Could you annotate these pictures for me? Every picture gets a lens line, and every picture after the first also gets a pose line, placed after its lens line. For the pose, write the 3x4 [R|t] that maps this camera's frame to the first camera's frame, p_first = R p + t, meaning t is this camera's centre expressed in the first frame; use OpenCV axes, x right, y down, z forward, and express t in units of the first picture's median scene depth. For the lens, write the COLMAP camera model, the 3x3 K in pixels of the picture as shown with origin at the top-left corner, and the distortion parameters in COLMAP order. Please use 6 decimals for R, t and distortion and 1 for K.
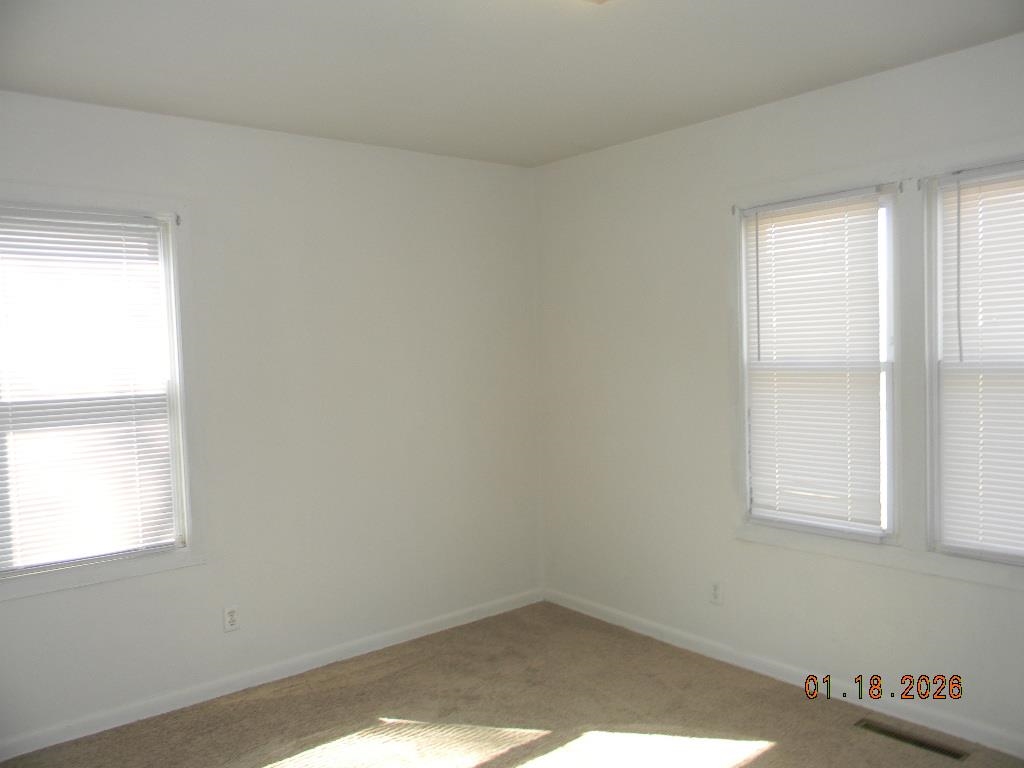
lens RADIAL K [[823.0, 0, 513.7], [0, 823.0, 383.4], [0, 0, 1]] dist [0.006900, -0.020909]
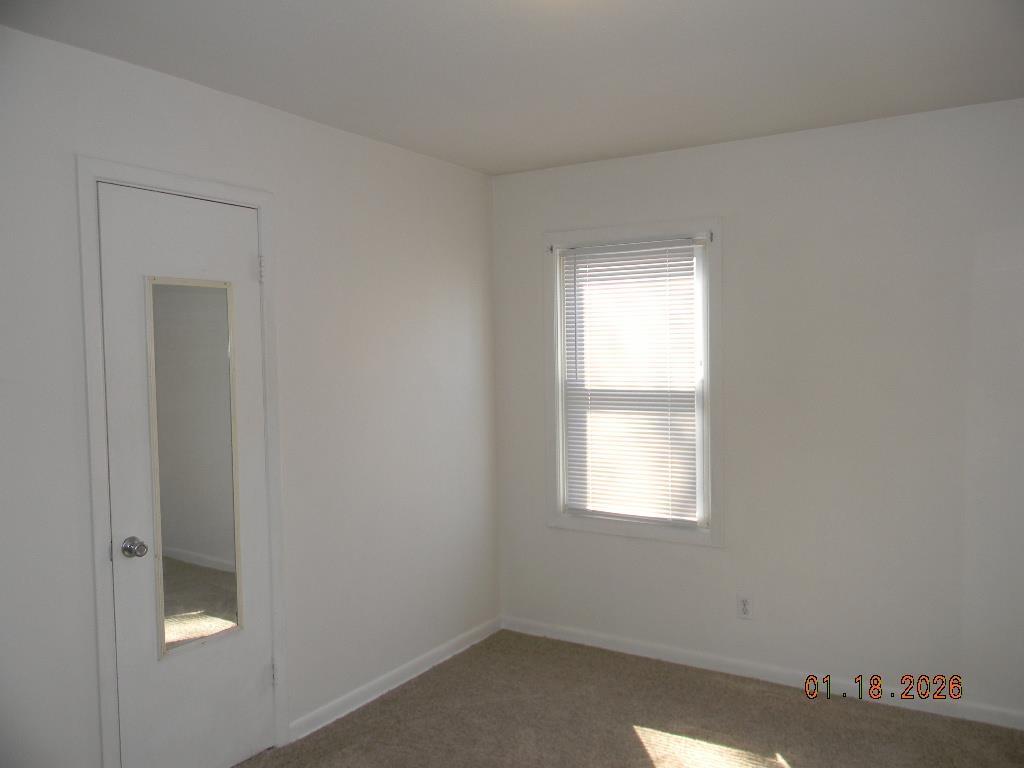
lens RADIAL K [[823.0, 0, 513.9], [0, 823.0, 385.5], [0, 0, 1]] dist [0.006900, -0.020909]
pose [[0.293182, 0.055222, -0.954461, 0.609003], [-0.041607, 0.998122, 0.044968, -0.036929], [0.955151, 0.026529, 0.294929, 0.429247]]
